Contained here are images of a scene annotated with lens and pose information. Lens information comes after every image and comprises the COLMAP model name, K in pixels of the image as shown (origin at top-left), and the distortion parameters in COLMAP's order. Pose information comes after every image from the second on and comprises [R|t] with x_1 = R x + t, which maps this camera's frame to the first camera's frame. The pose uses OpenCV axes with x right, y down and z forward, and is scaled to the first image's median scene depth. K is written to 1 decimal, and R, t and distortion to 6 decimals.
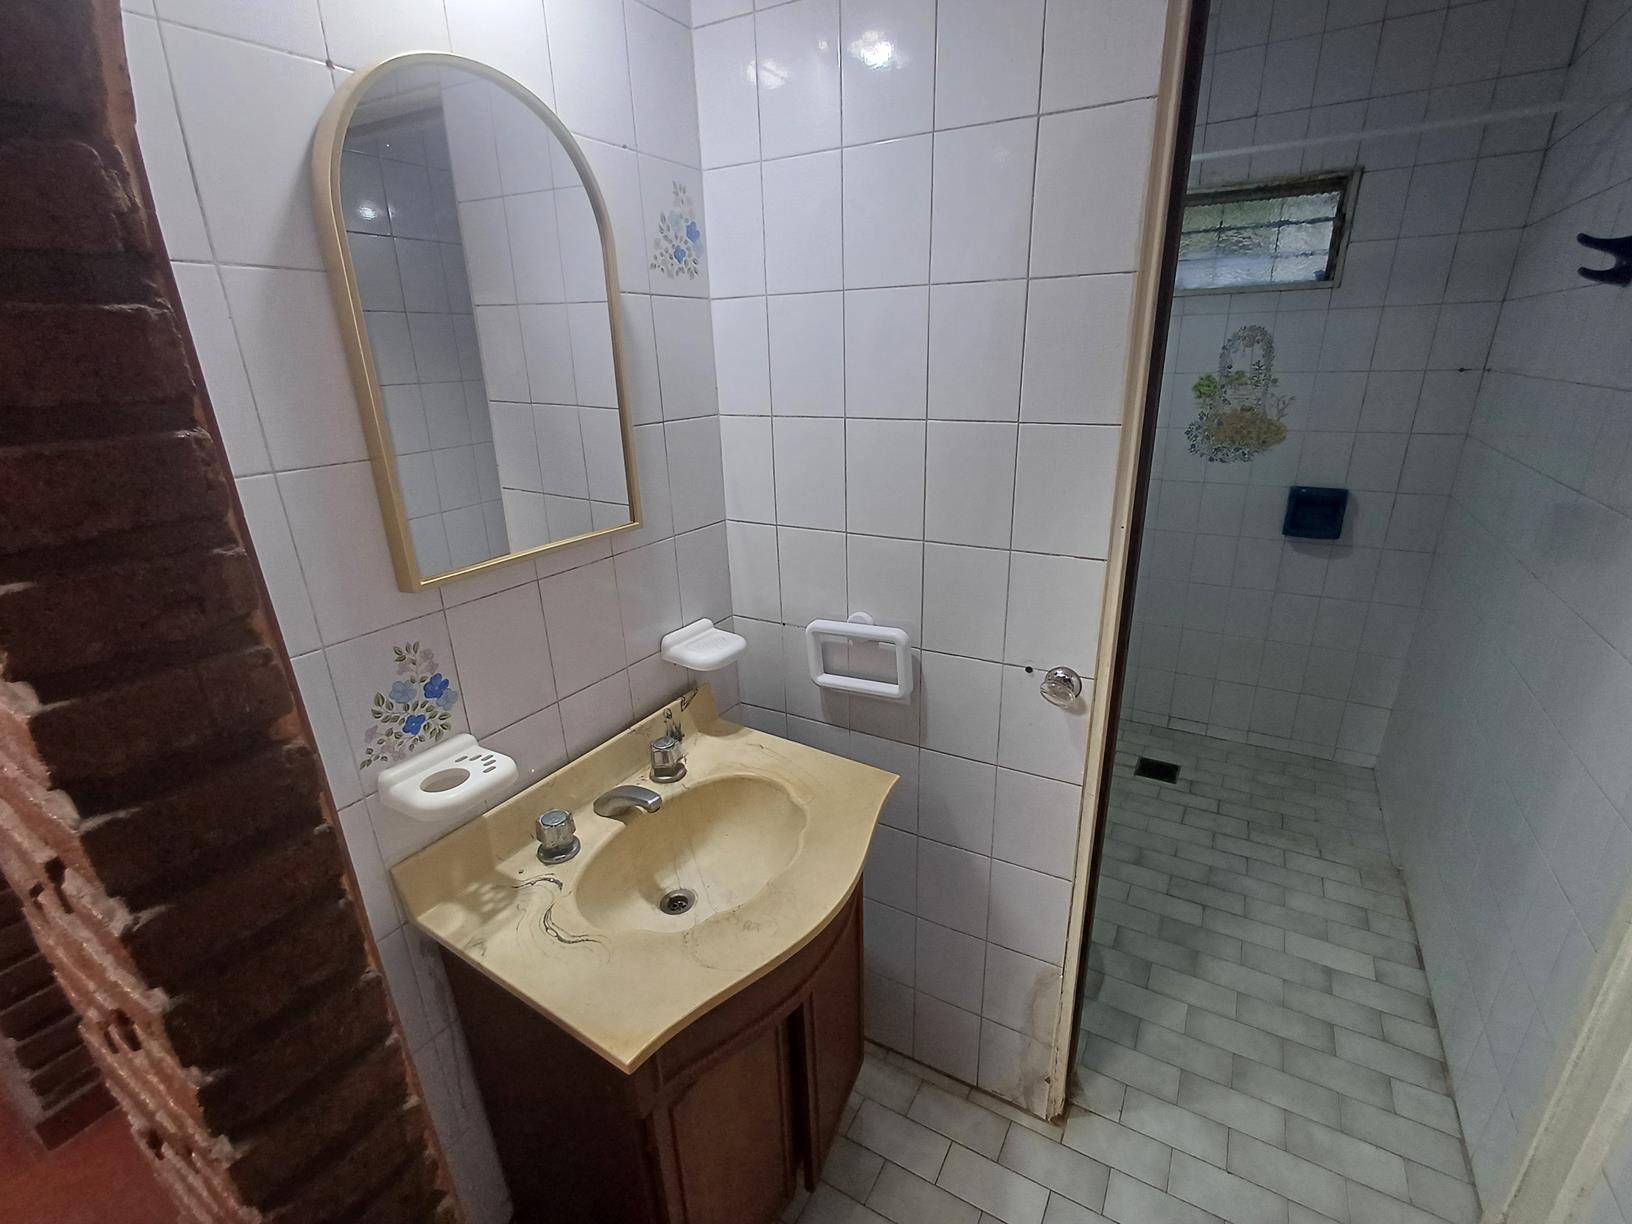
lens RADIAL K [[741.7, 0, 819.6], [0, 741.7, 618.9], [0, 0, 1]] dist [0.000310, 0.002813]
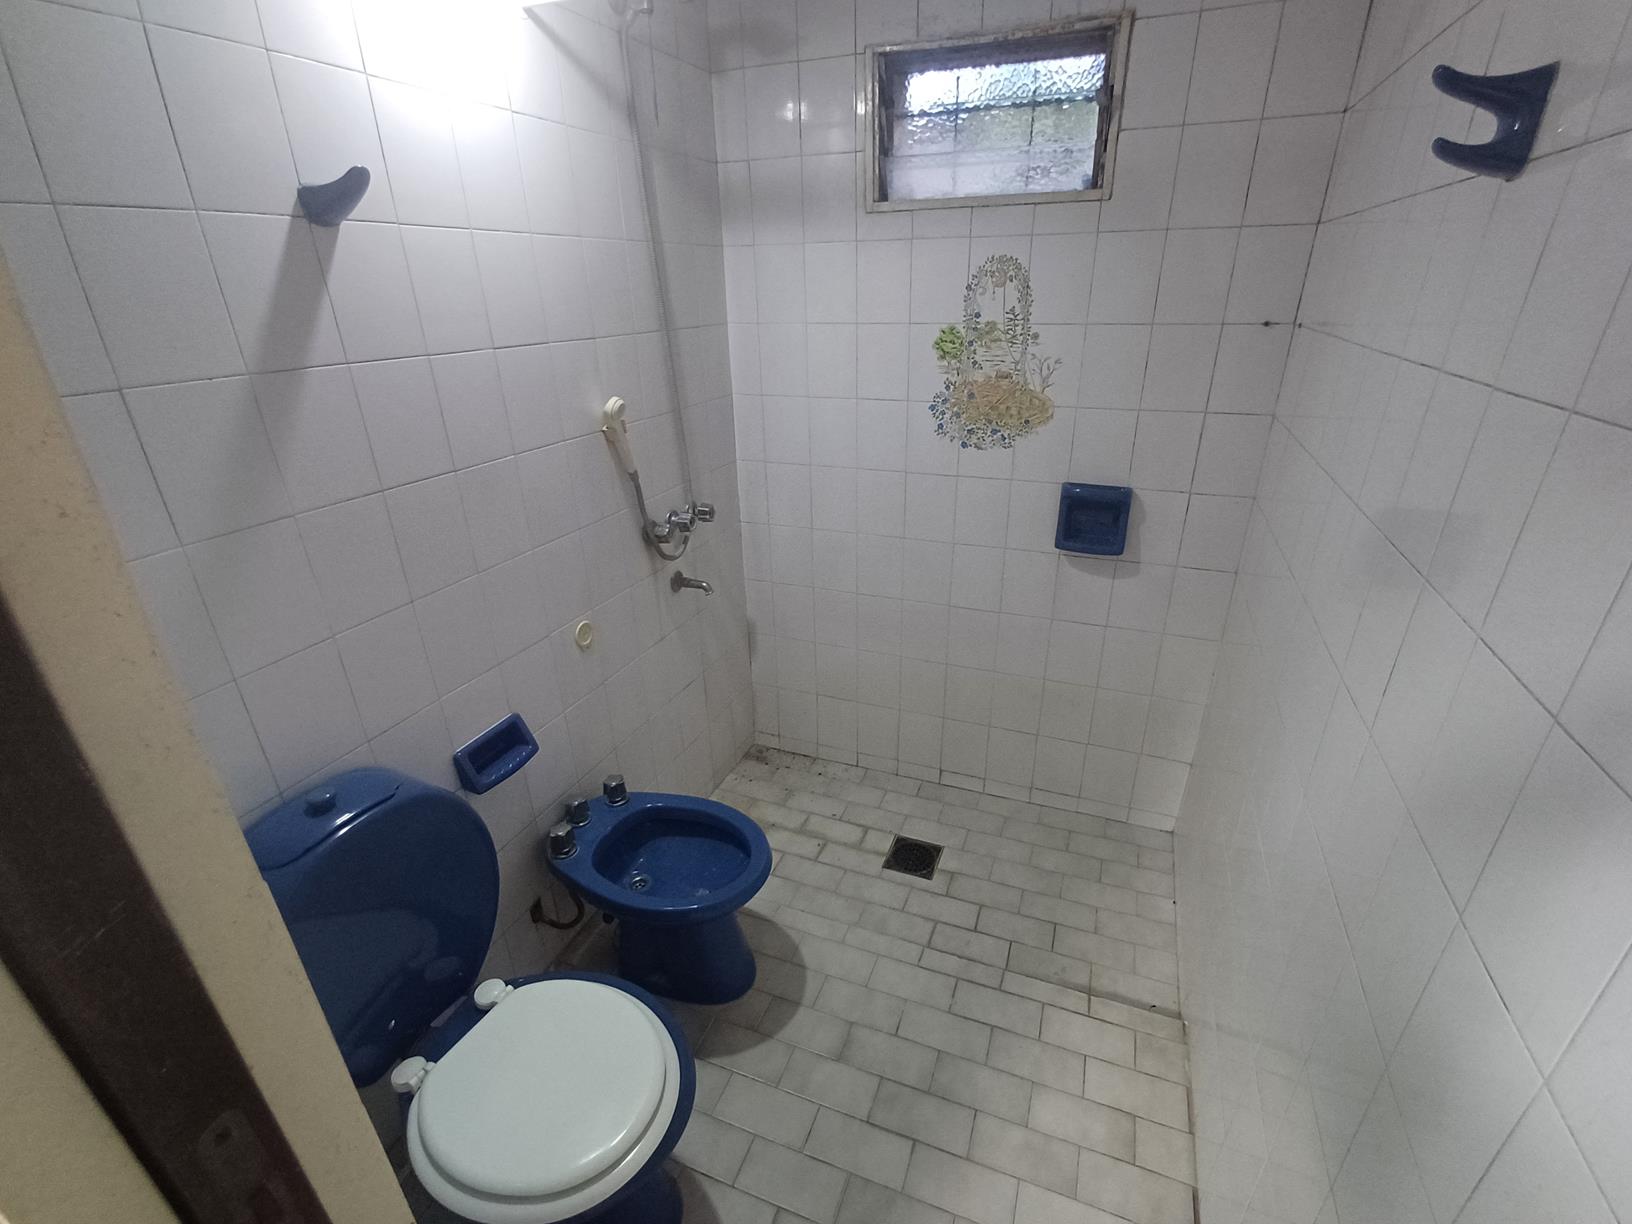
lens RADIAL K [[741.7, 0, 820.4], [0, 741.7, 614.4], [0, 0, 1]] dist [0.000310, 0.002813]
pose [[0.988954, -0.052701, 0.138538, 0.295748], [0.042454, 0.996211, 0.075910, -0.117082], [-0.142013, -0.069190, 0.987444, 0.307075]]
